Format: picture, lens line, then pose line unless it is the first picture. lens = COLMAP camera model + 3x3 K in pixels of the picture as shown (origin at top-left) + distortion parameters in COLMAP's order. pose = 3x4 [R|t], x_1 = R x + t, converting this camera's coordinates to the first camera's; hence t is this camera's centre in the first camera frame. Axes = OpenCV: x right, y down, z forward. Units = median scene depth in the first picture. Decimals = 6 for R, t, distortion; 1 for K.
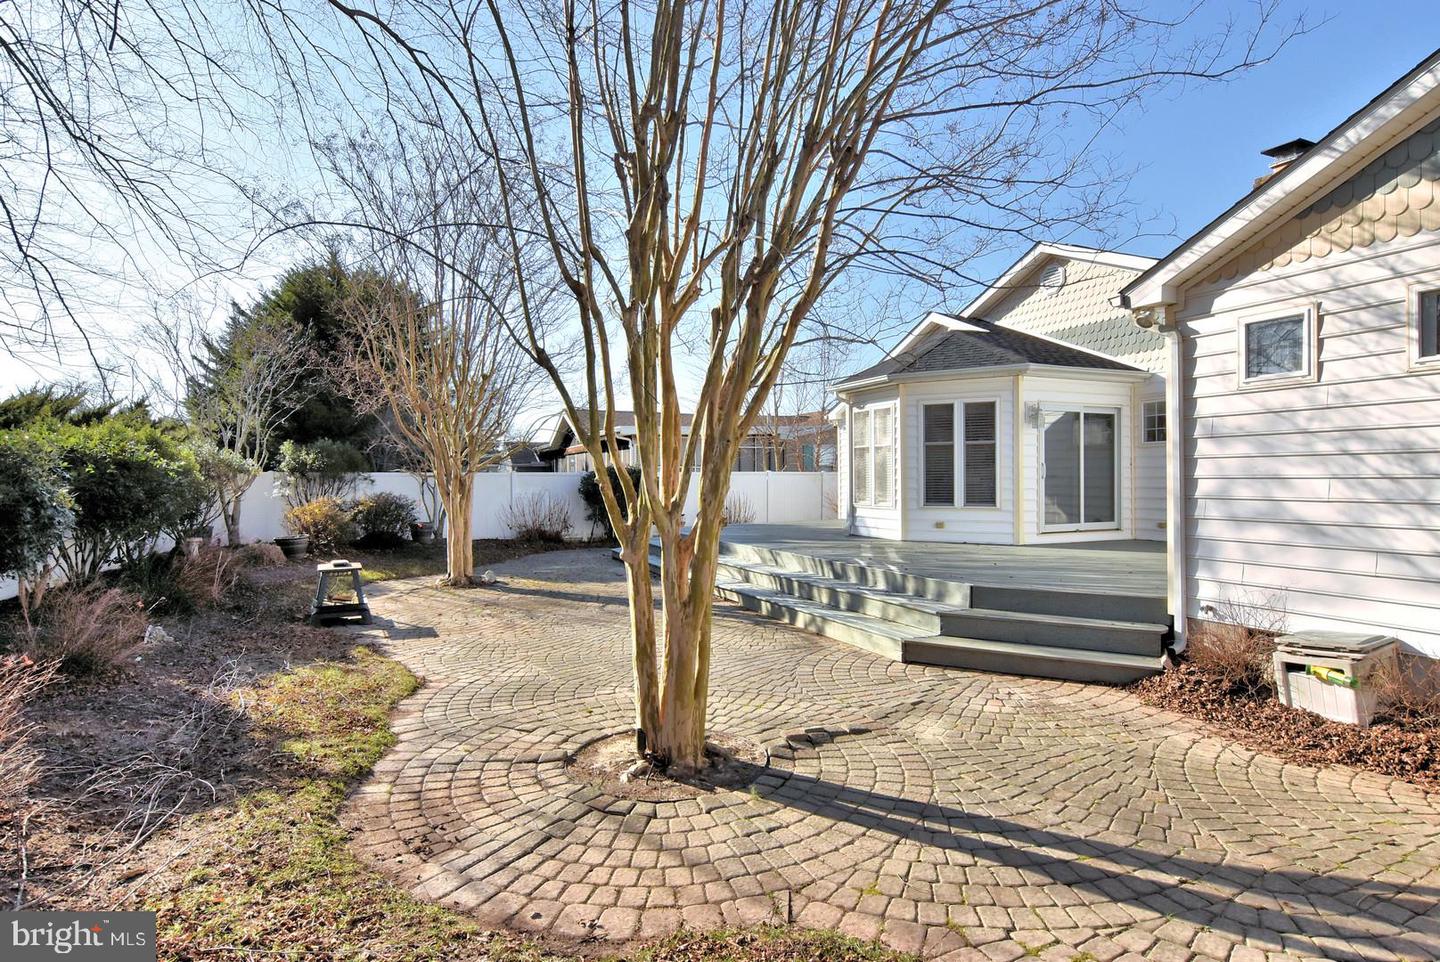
lens RADIAL K [[768.3, 0, 724.8], [0, 768.3, 480.8], [0, 0, 1]] dist [0.004535, -0.019046]
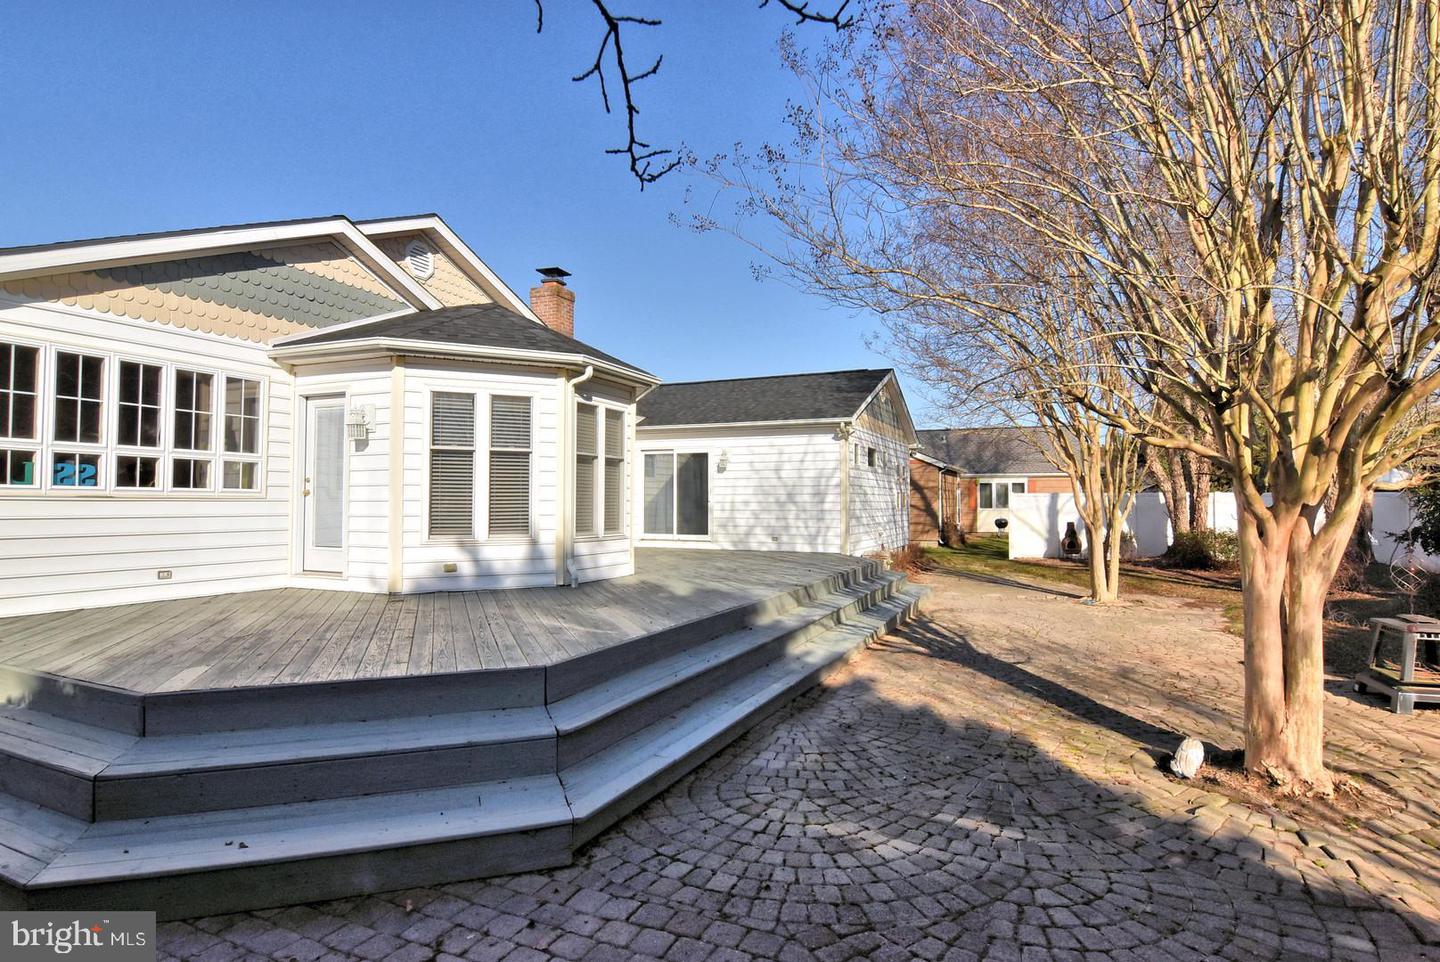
lens RADIAL K [[764.7, 0, 724.3], [0, 764.7, 481.0], [0, 0, 1]] dist [0.006304, -0.020664]
pose [[-0.682560, 0.024413, 0.730422, -0.615928], [0.002547, 0.999515, -0.031027, 0.002682], [-0.730825, -0.019317, -0.682291, 2.059051]]
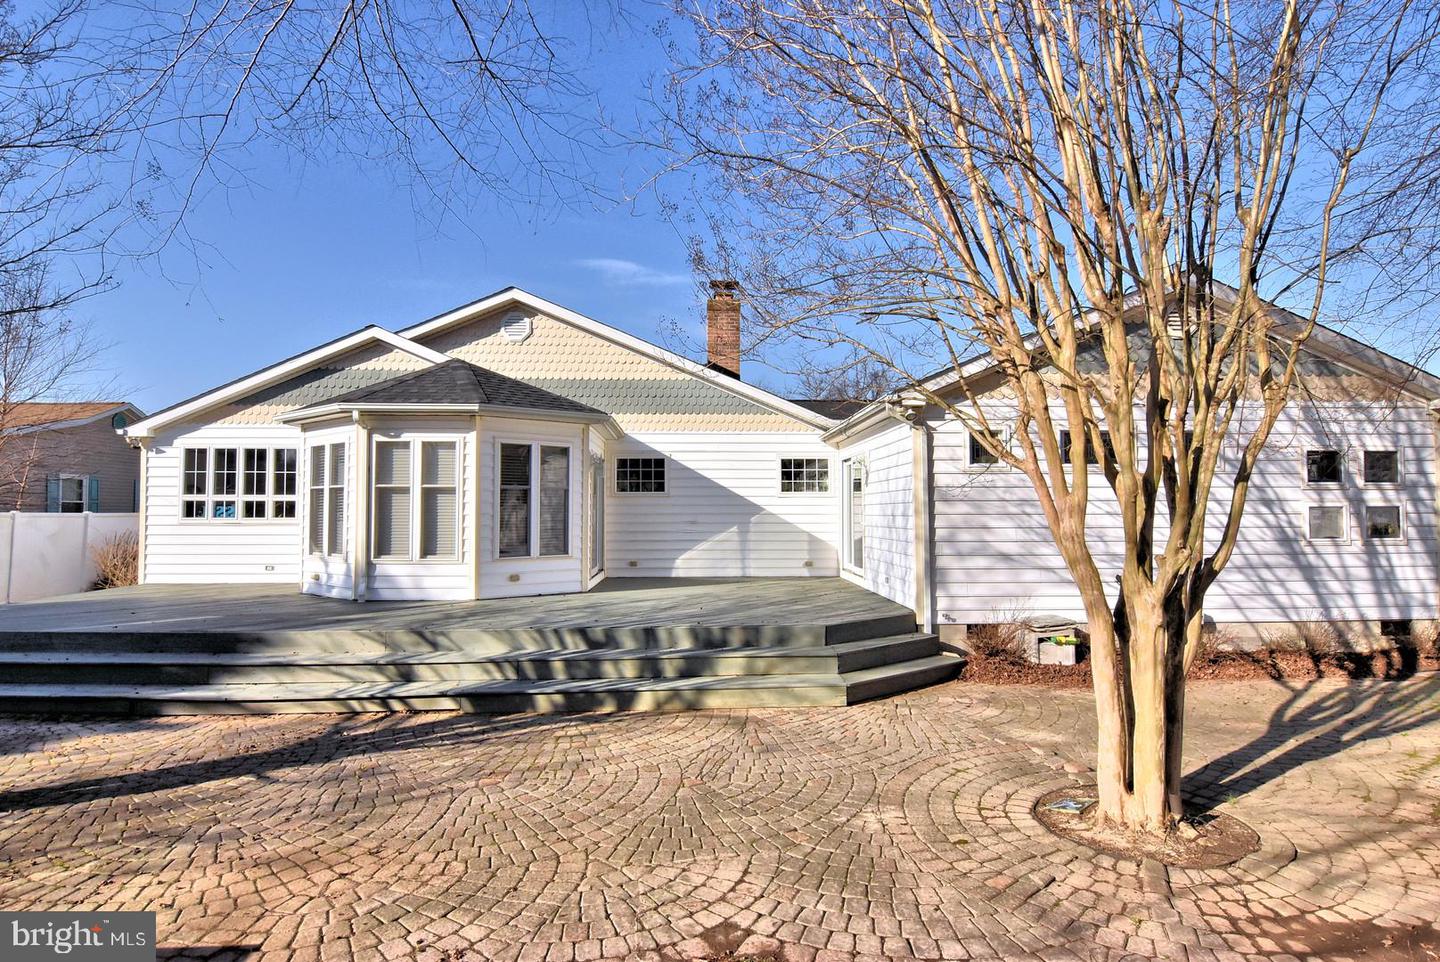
lens RADIAL K [[764.7, 0, 724.3], [0, 764.7, 481.0], [0, 0, 1]] dist [0.006304, -0.020664]
pose [[0.353574, 0.042613, 0.934435, -0.642117], [0.002230, 0.998921, -0.046397, -0.018302], [-0.935404, 0.018489, 0.353097, 0.609099]]
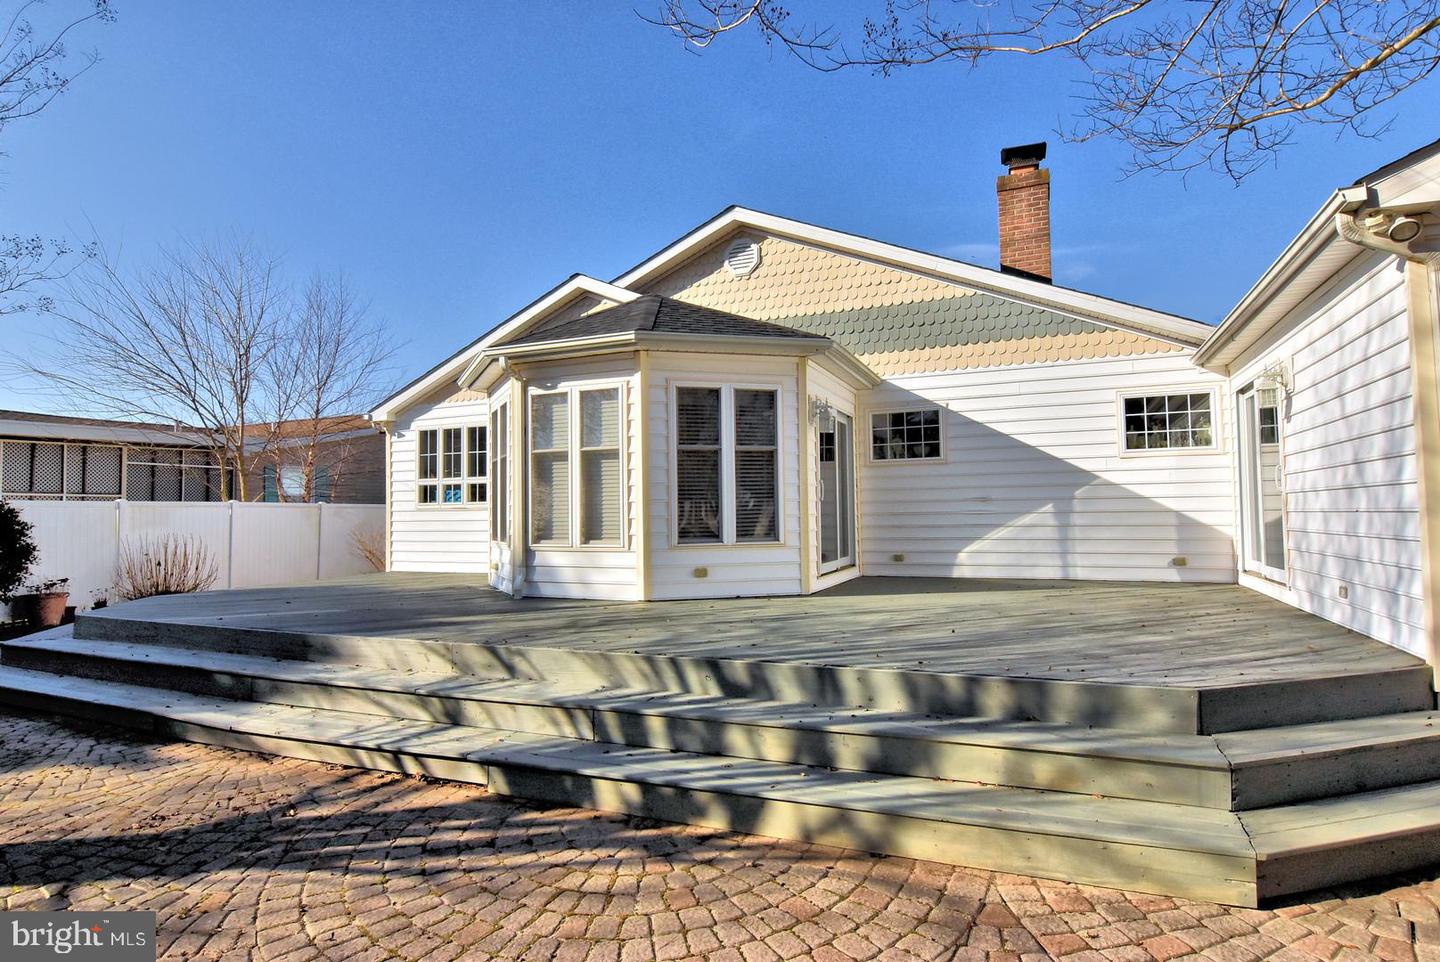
lens RADIAL K [[764.7, 0, 724.3], [0, 764.7, 481.0], [0, 0, 1]] dist [0.006304, -0.020664]
pose [[0.721298, 0.025435, 0.692158, -0.211298], [0.011685, 0.998736, -0.048877, 0.016215], [-0.692527, 0.043343, 0.720089, 0.697201]]
